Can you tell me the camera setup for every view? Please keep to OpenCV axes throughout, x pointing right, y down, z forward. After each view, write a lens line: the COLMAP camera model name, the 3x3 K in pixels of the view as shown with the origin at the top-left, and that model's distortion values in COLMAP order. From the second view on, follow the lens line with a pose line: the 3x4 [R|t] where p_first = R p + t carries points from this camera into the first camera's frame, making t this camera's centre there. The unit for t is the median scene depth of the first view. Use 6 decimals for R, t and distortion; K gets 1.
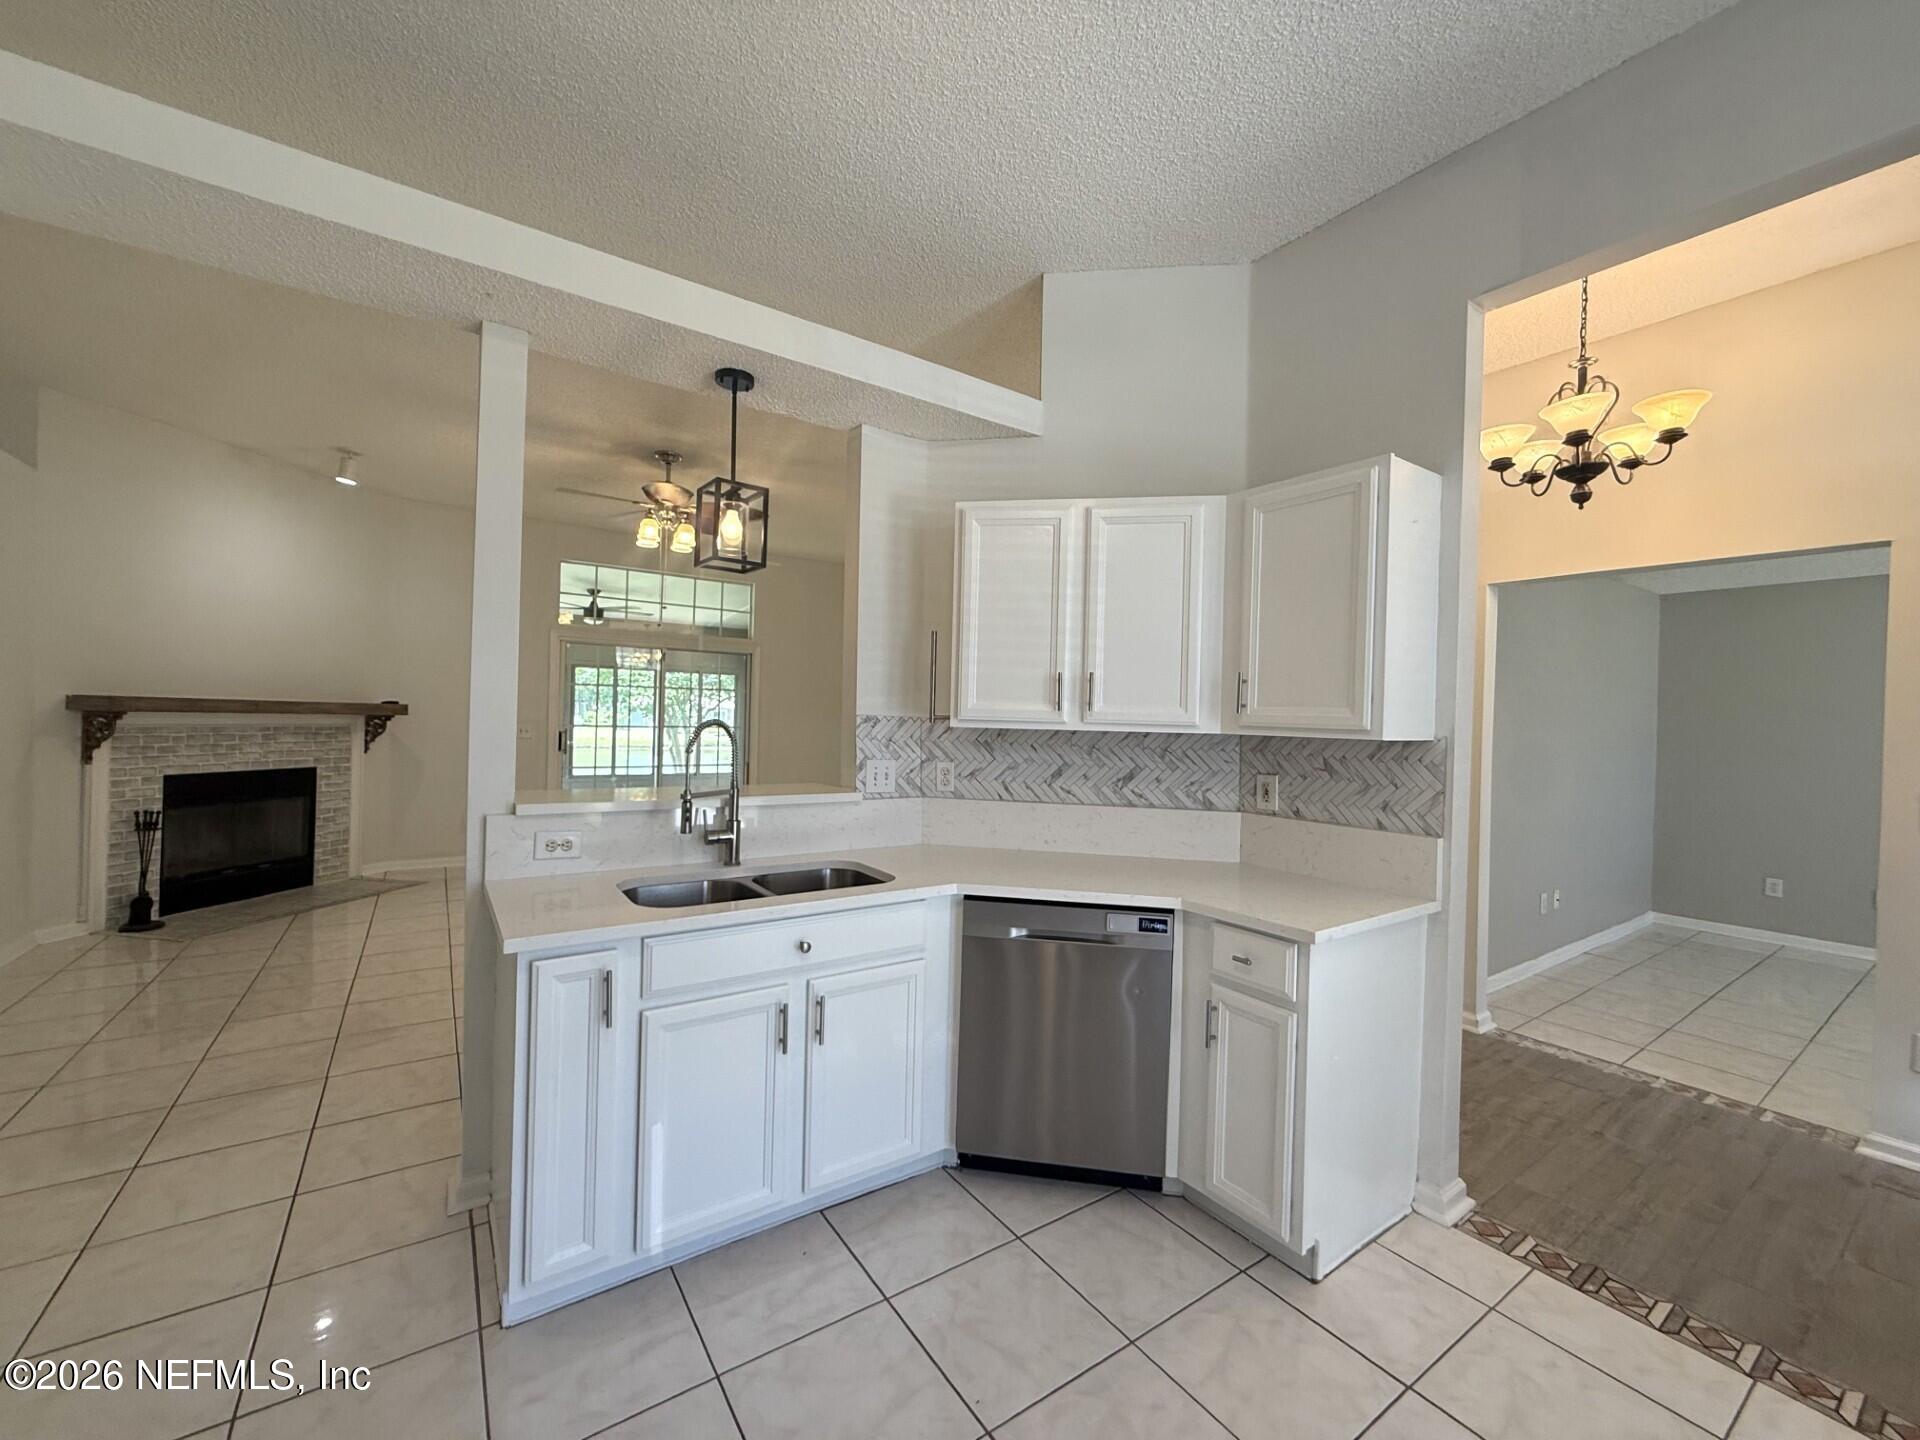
lens RADIAL K [[768.9, 0, 953.4], [0, 768.9, 718.1], [0, 0, 1]] dist [-0.002903, 0.000028]
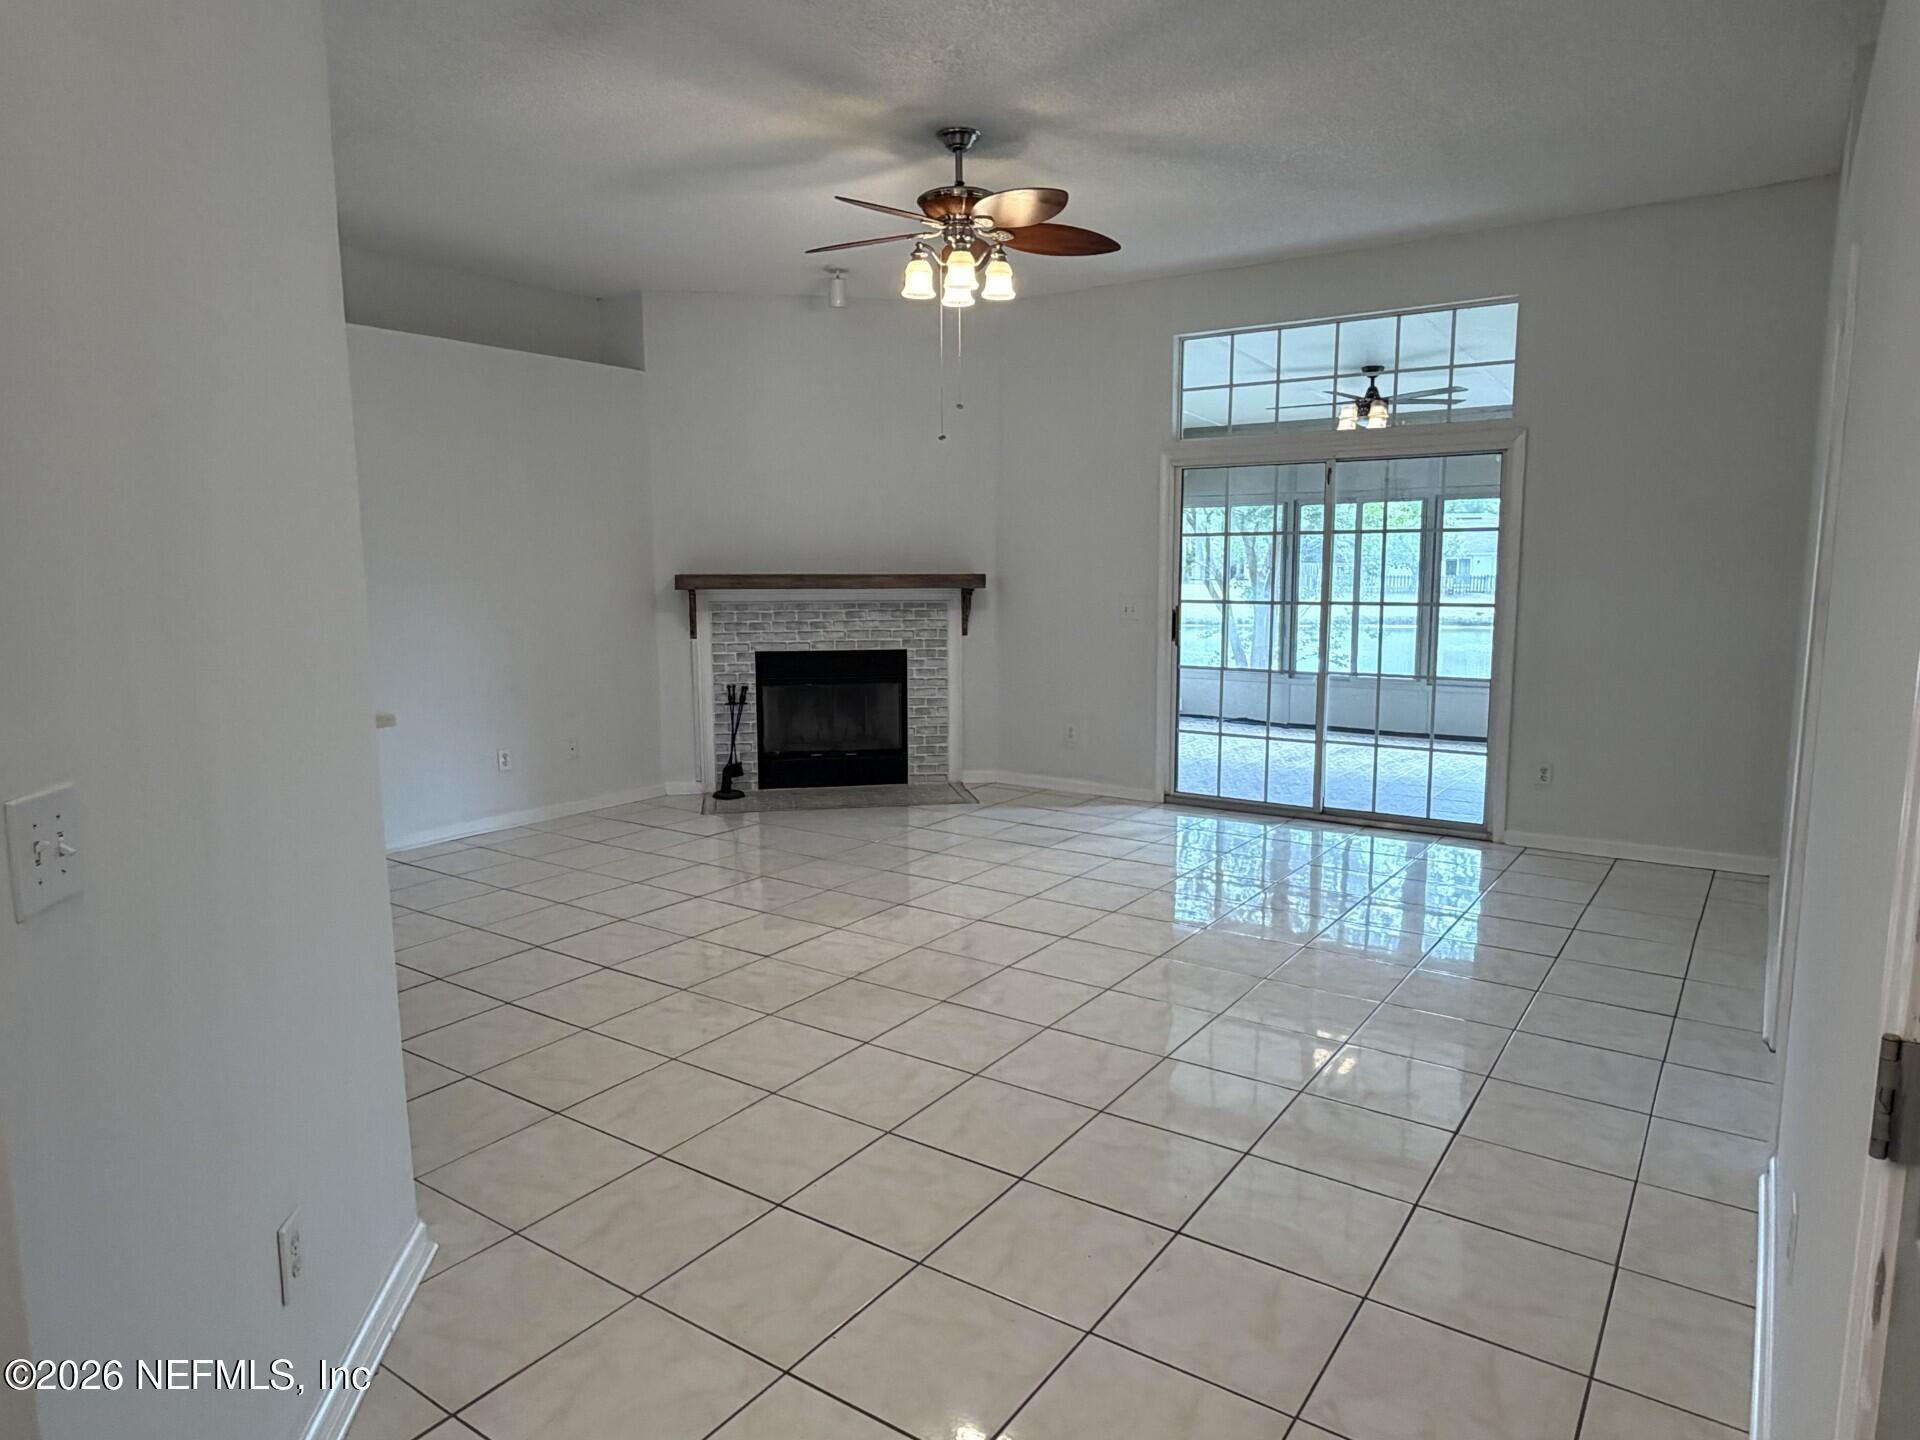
lens RADIAL K [[1168.7, 0, 962.8], [0, 1168.7, 728.6], [0, 0, 1]] dist [0.008024, 0.000718]
pose [[0.359466, 0.108942, -0.926777, 0.433700], [0.012859, 0.992489, 0.121654, -0.007191], [0.933070, -0.055648, 0.355365, 0.600881]]
